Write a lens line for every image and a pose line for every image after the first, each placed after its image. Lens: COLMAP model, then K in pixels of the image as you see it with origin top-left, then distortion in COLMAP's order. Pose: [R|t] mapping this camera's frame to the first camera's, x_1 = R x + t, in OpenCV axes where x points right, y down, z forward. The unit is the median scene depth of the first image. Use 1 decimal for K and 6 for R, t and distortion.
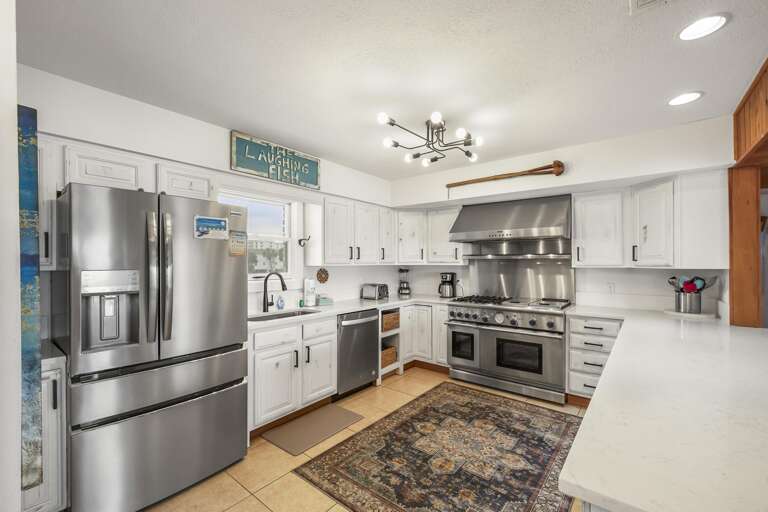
lens RADIAL K [[332.8, 0, 372.5], [0, 332.8, 259.6], [0, 0, 1]] dist [0.004363, 0.001460]
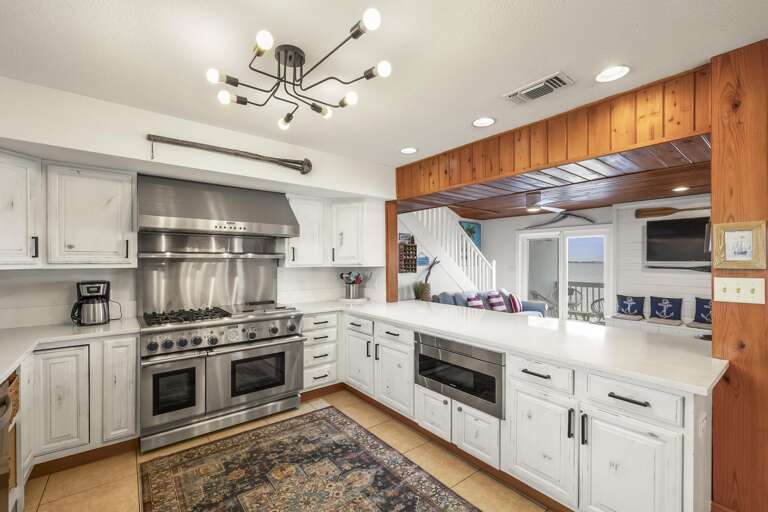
lens RADIAL K [[332.8, 0, 387.7], [0, 332.8, 257.8], [0, 0, 1]] dist [0.004363, 0.001460]
pose [[0.189012, 0.009943, 0.981924, -0.356227], [-0.004509, 0.999947, -0.009257, 0.002678], [-0.981964, -0.002677, 0.189047, 0.565430]]
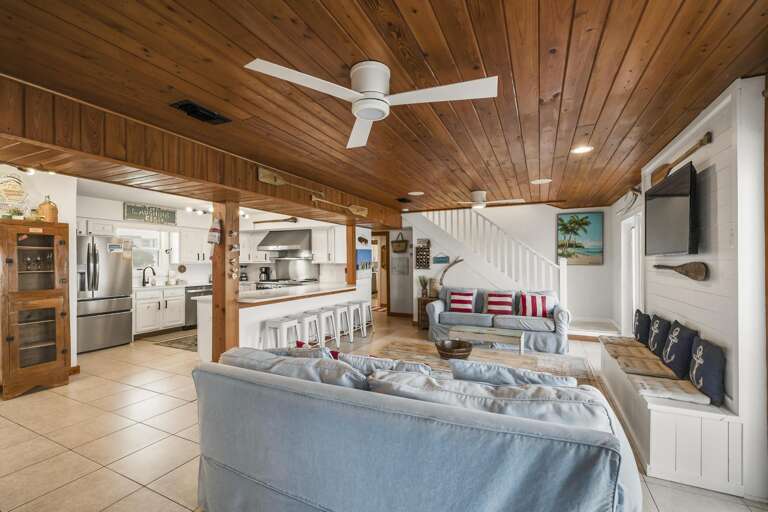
lens RADIAL K [[332.8, 0, 387.4], [0, 332.8, 258.7], [0, 0, 1]] dist [0.004363, 0.001460]
pose [[0.964117, -0.002115, 0.265471, 0.560273], [0.002789, 0.999994, -0.002162, -0.002078], [-0.265465, 0.002824, 0.964116, -1.332817]]
